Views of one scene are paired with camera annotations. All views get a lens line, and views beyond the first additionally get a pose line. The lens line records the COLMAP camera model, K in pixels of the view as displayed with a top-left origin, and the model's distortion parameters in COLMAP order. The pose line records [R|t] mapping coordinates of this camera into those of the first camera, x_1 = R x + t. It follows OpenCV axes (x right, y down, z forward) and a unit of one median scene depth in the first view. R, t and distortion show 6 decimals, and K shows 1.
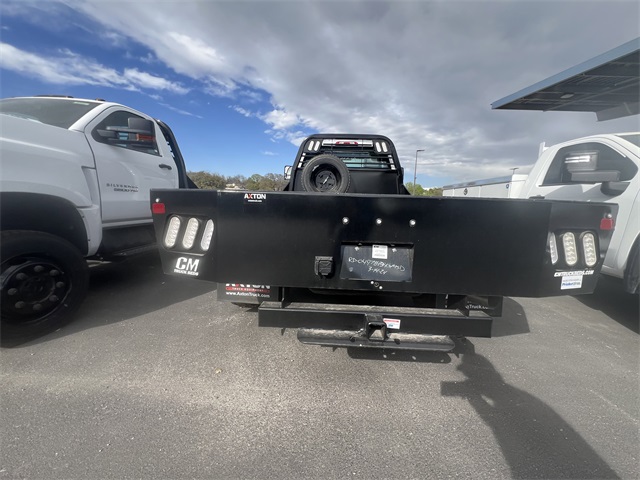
lens RADIAL K [[267.4, 0, 319.5], [0, 267.4, 240.2], [0, 0, 1]] dist [0.001740, 0.000096]
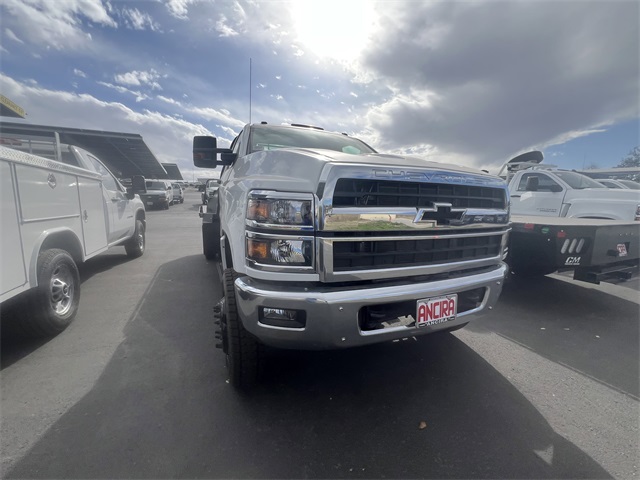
lens RADIAL K [[267.4, 0, 321.9], [0, 267.4, 243.3], [0, 0, 1]] dist [0.001740, 0.000096]
pose [[0.886116, -0.095239, 0.453573, -0.975423], [0.076032, 0.995272, 0.060444, -0.099302], [-0.457185, -0.019074, 0.889167, 0.013893]]
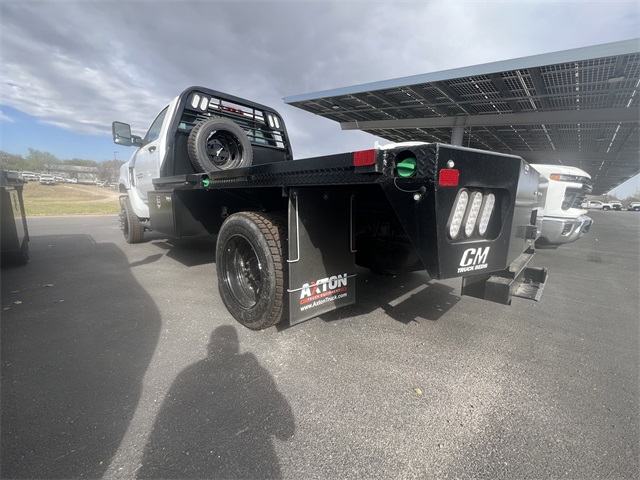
lens RADIAL K [[267.4, 0, 322.7], [0, 267.4, 243.5], [0, 0, 1]] dist [0.001740, 0.000096]
pose [[0.650867, -0.149212, 0.744384, -0.402255], [0.093625, 0.988787, 0.116340, -0.021593], [-0.753397, -0.006029, 0.657539, 0.257824]]
